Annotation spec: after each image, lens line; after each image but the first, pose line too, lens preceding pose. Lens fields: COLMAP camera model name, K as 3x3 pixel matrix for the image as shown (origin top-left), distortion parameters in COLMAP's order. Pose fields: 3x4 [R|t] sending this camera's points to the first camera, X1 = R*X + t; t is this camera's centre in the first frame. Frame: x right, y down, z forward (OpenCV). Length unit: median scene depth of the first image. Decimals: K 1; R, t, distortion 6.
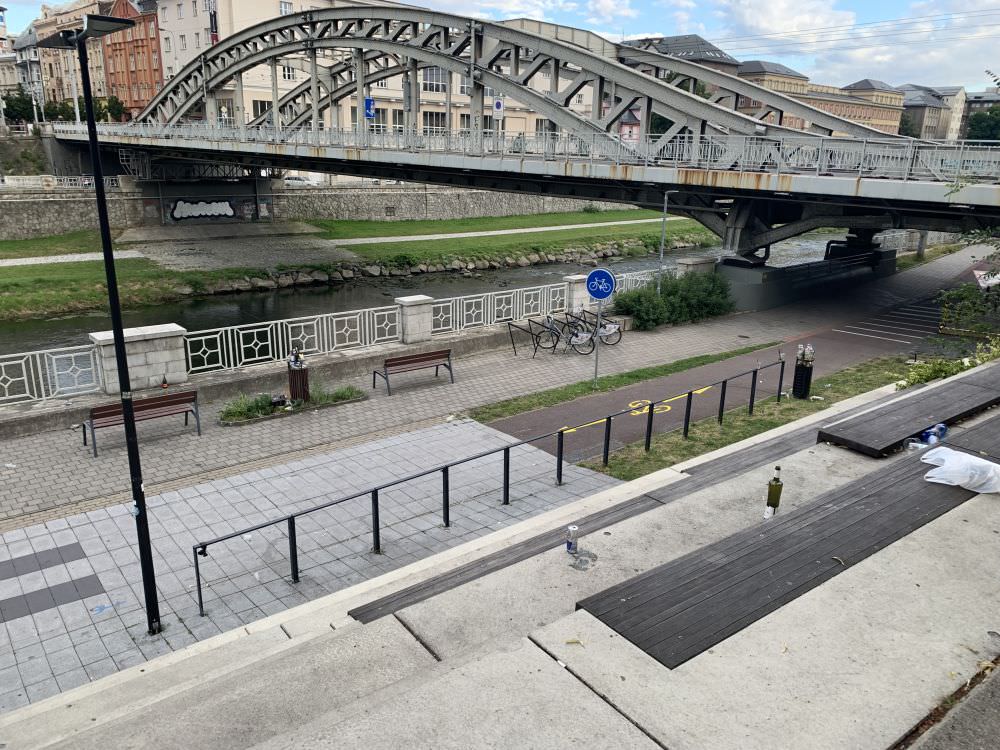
lens RADIAL K [[759.3, 0, 501.6], [0, 759.3, 371.3], [0, 0, 1]] dist [0.009918, -0.003493]
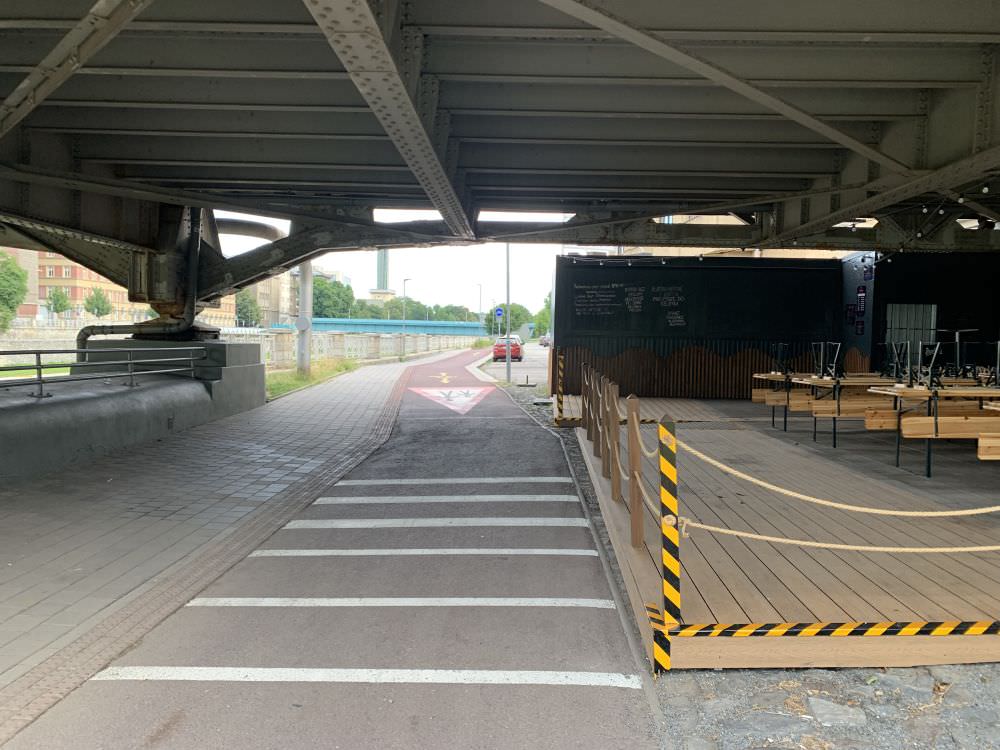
lens RADIAL K [[759.3, 0, 500.5], [0, 759.3, 376.3], [0, 0, 1]] dist [0.009918, -0.003493]
pose [[0.700781, -0.043650, 0.712040, 0.418545], [0.197768, 0.970891, -0.135124, -0.082154], [-0.685415, 0.235511, 0.689015, 0.836429]]
